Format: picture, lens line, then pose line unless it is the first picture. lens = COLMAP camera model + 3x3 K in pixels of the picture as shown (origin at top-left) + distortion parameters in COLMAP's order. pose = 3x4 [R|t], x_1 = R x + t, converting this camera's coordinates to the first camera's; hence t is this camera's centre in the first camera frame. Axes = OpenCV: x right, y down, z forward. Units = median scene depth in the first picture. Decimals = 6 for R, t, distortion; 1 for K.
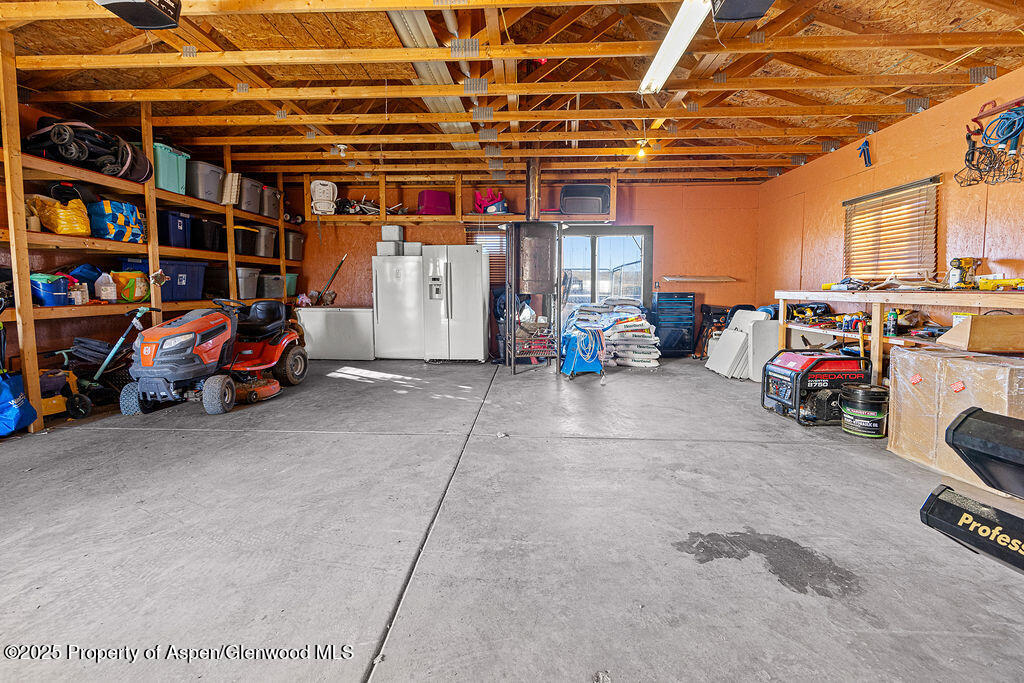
lens RADIAL K [[439.9, 0, 514.3], [0, 439.9, 316.1], [0, 0, 1]] dist [0.005309, -0.000225]
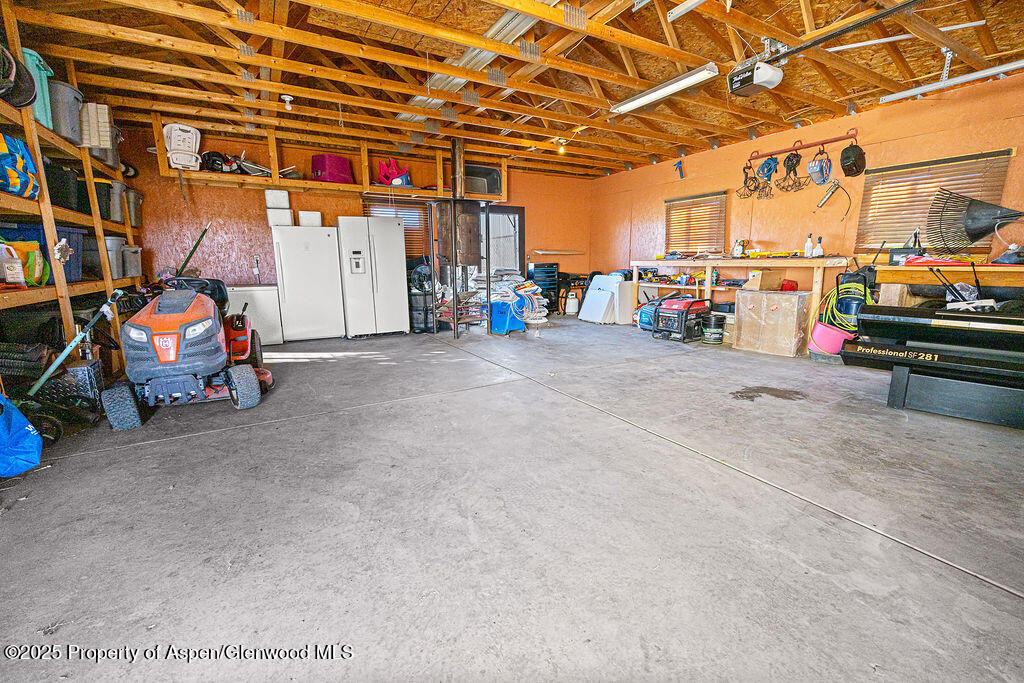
lens RADIAL K [[429.2, 0, 516.8], [0, 429.2, 339.2], [0, 0, 1]] dist [0.003929, -0.000158]
pose [[0.840192, -0.108107, 0.531404, -0.517006], [0.046573, 0.990692, 0.127907, 0.000840], [-0.540285, -0.082717, 0.837406, 0.002609]]
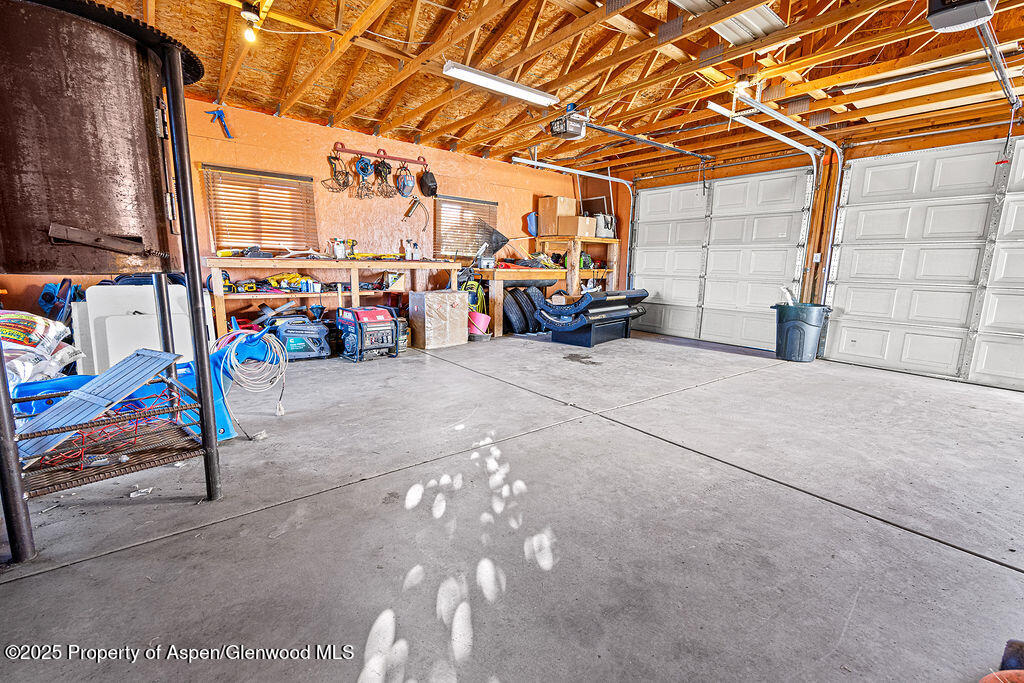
lens RADIAL K [[450.7, 0, 512.0], [0, 450.7, 341.5], [0, 0, 1]] dist [0.005522, 0.000240]
pose [[-0.658487, -0.145946, 0.738305, -0.474184], [0.025925, 0.976035, 0.216062, -0.076579], [-0.752145, 0.161415, -0.638923, 1.183969]]
